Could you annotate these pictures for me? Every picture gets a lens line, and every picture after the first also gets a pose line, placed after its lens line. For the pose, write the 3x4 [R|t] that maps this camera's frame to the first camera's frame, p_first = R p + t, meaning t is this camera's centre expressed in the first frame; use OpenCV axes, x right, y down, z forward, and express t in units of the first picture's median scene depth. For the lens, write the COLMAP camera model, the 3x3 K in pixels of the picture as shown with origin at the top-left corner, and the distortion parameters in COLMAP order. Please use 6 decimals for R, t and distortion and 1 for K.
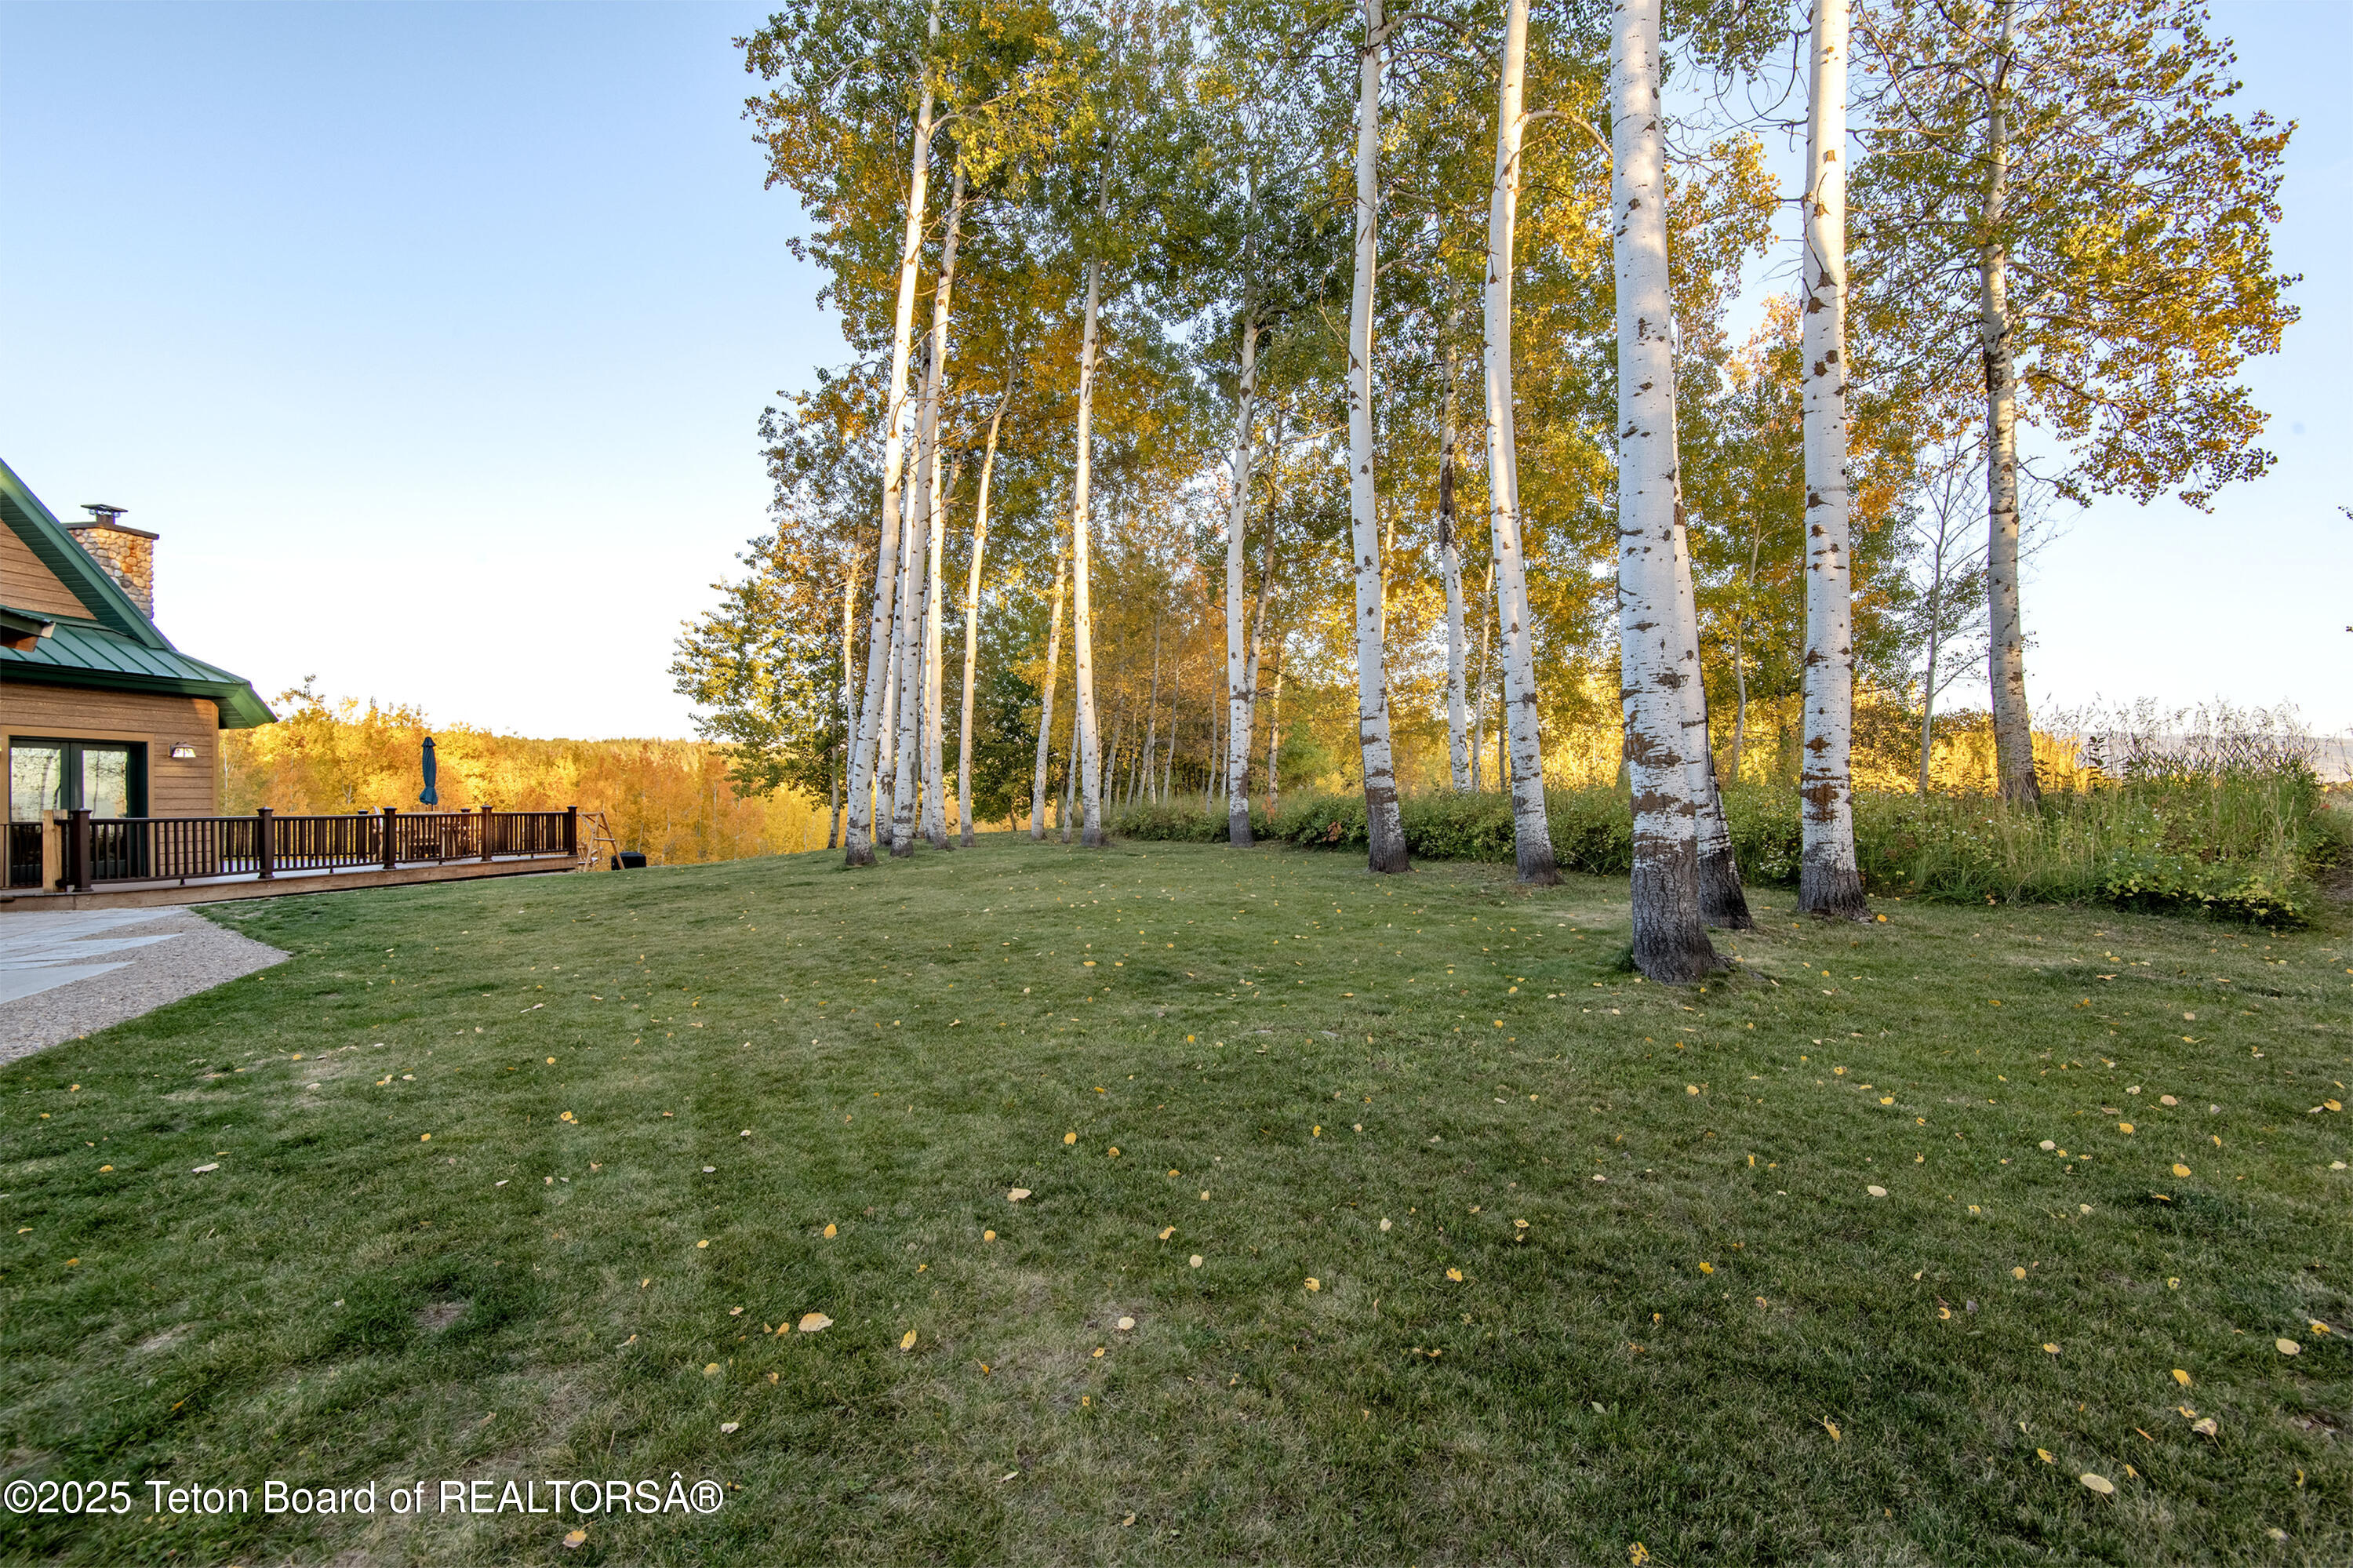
lens RADIAL K [[1069.2, 0, 1177.9], [0, 1069.2, 782.6], [0, 0, 1]] dist [0.008297, -0.003363]
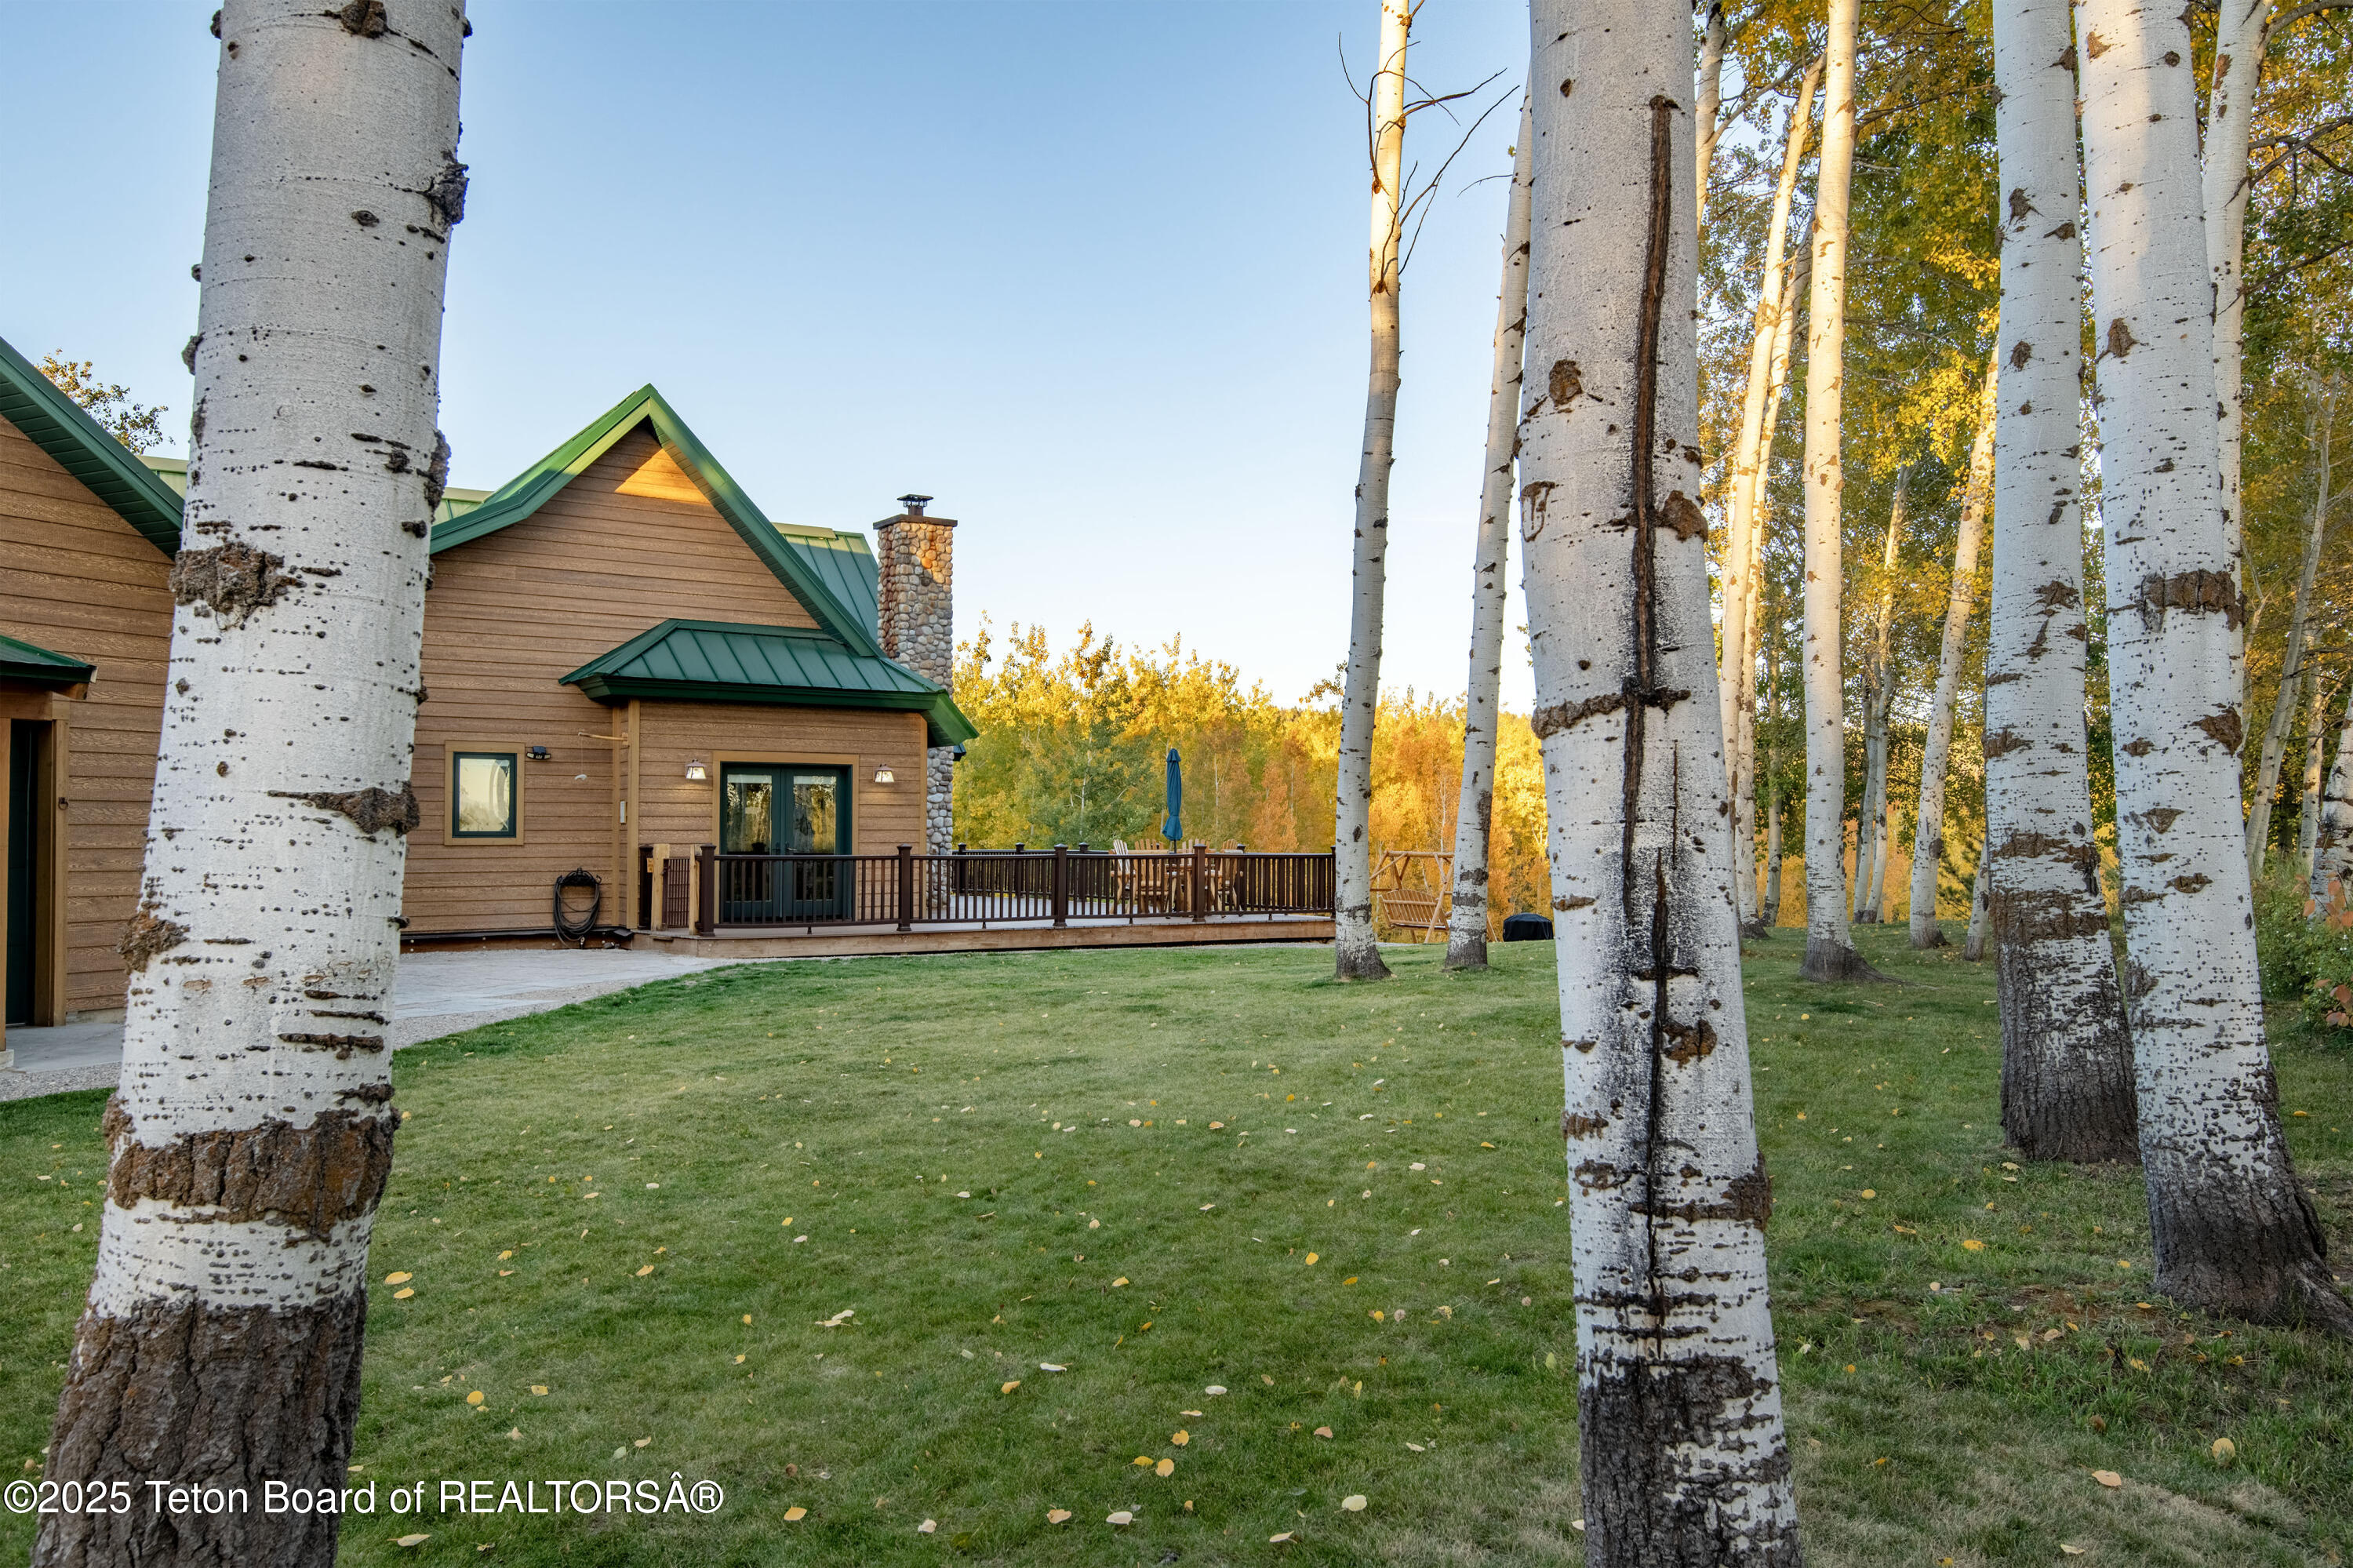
lens RADIAL K [[1731.8, 0, 1176.5], [0, 1731.8, 786.2], [0, 0, 1]] dist [0.006192, 0.000755]
pose [[0.645891, -0.001297, -0.763428, 0.271674], [-0.002276, 0.999991, -0.003624, -0.015879], [0.763426, 0.004078, 0.645882, 0.289113]]
